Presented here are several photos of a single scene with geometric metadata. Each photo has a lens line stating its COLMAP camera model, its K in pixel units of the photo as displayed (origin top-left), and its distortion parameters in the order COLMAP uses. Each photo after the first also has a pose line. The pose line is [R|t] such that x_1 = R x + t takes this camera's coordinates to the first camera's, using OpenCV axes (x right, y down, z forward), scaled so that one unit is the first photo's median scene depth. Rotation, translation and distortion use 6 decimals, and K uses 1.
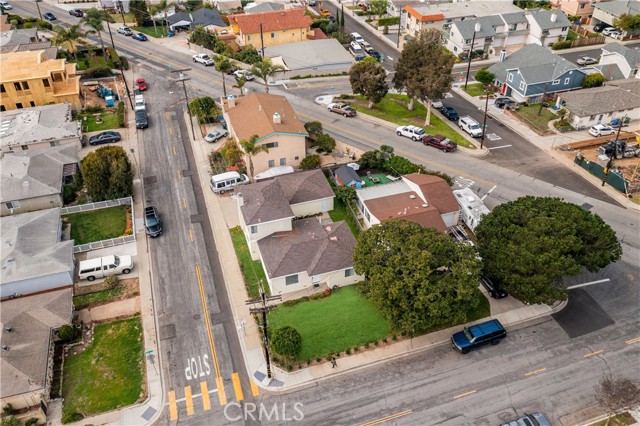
lens RADIAL K [[549.7, 0, 320.0], [0, 549.7, 213.0], [0, 0, 1]] dist [-0.017584, -0.002702]
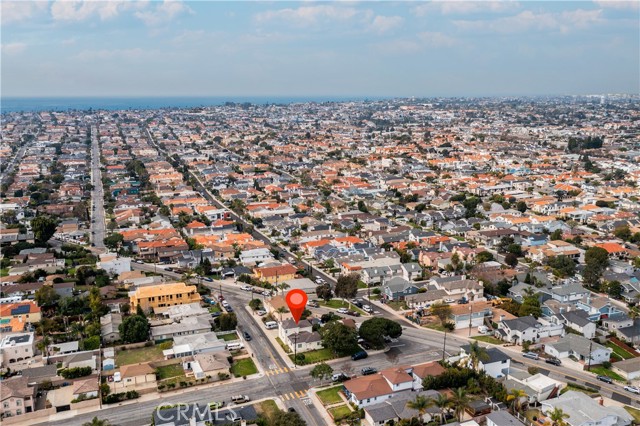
lens RADIAL K [[569.7, 0, 320.0], [0, 569.7, 213.0], [0, 0, 1]] dist [-0.007623, -0.003835]
pose [[0.997743, -0.010928, 0.066246, -0.107161], [0.039112, 0.896566, -0.441179, 0.651013], [-0.054573, 0.442775, 0.894971, -1.635323]]
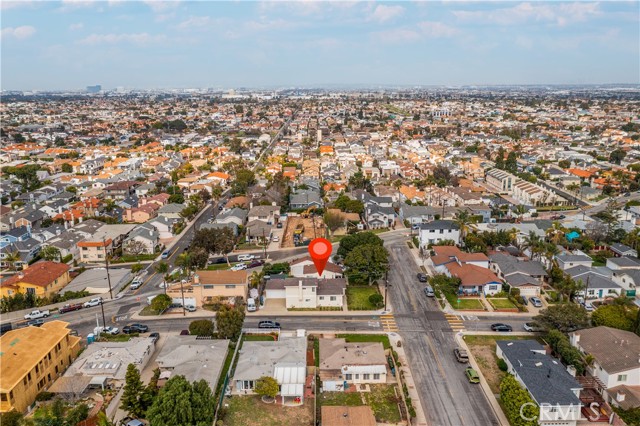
lens RADIAL K [[521.1, 0, 320.0], [0, 521.1, 213.0], [0, 0, 1]] dist [-0.017854, -0.003292]
pose [[0.289234, -0.220868, 0.931429, -1.504469], [0.594909, 0.803772, 0.005861, -0.162199], [-0.749951, 0.552421, 0.363875, 0.082689]]
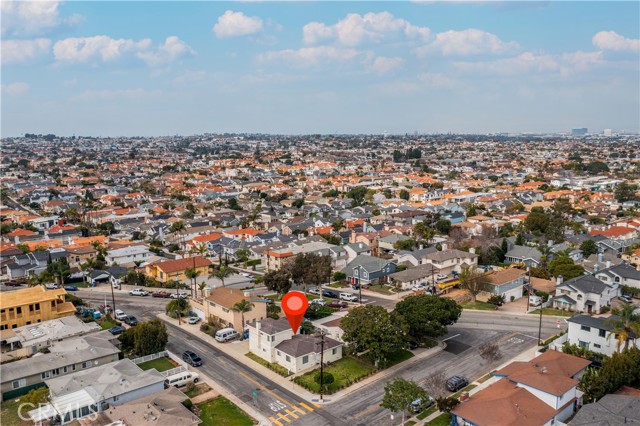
lens RADIAL K [[533.1, 0, 320.0], [0, 533.1, 213.0], [0, 0, 1]] dist [-0.015657, -0.000604]
pose [[0.914455, -0.057041, 0.400648, -0.480782], [0.247950, 0.861402, -0.443291, 0.353316], [-0.319833, 0.504711, 0.801857, -0.407108]]
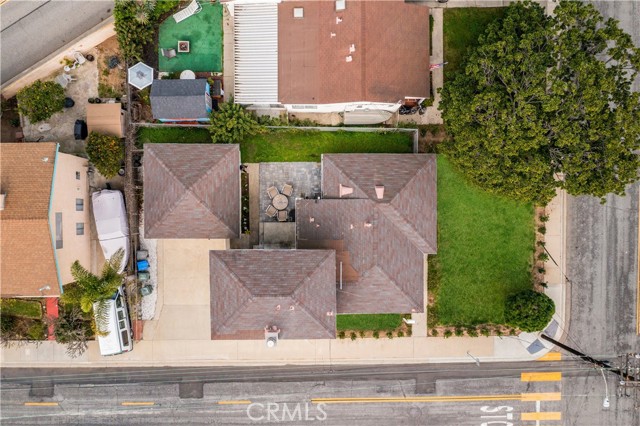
lens RADIAL K [[521.1, 0, 320.0], [0, 521.1, 213.0], [0, 0, 1]] dist [-0.017854, -0.003292]
pose [[0.292292, -0.956228, 0.013921, -0.017799], [0.572013, 0.186477, 0.798766, -0.340880], [-0.766399, -0.225510, 0.601480, 0.556061]]
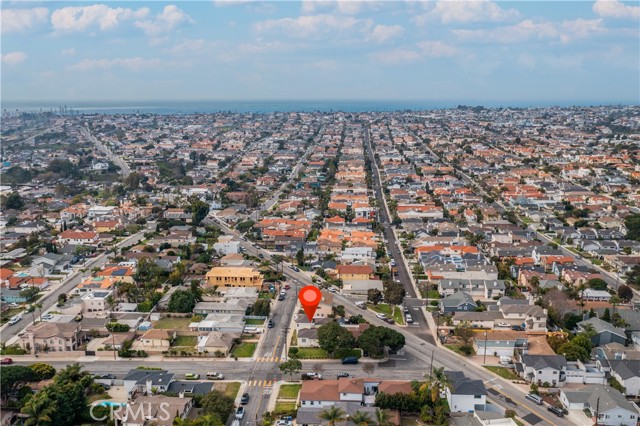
lens RADIAL K [[549.7, 0, 320.0], [0, 549.7, 213.0], [0, 0, 1]] dist [-0.017584, -0.002702]
pose [[0.935086, 0.075820, -0.346217, 0.815163], [-0.220587, 0.889093, -0.401068, 0.543256], [0.277410, 0.451404, 0.848103, -1.507553]]
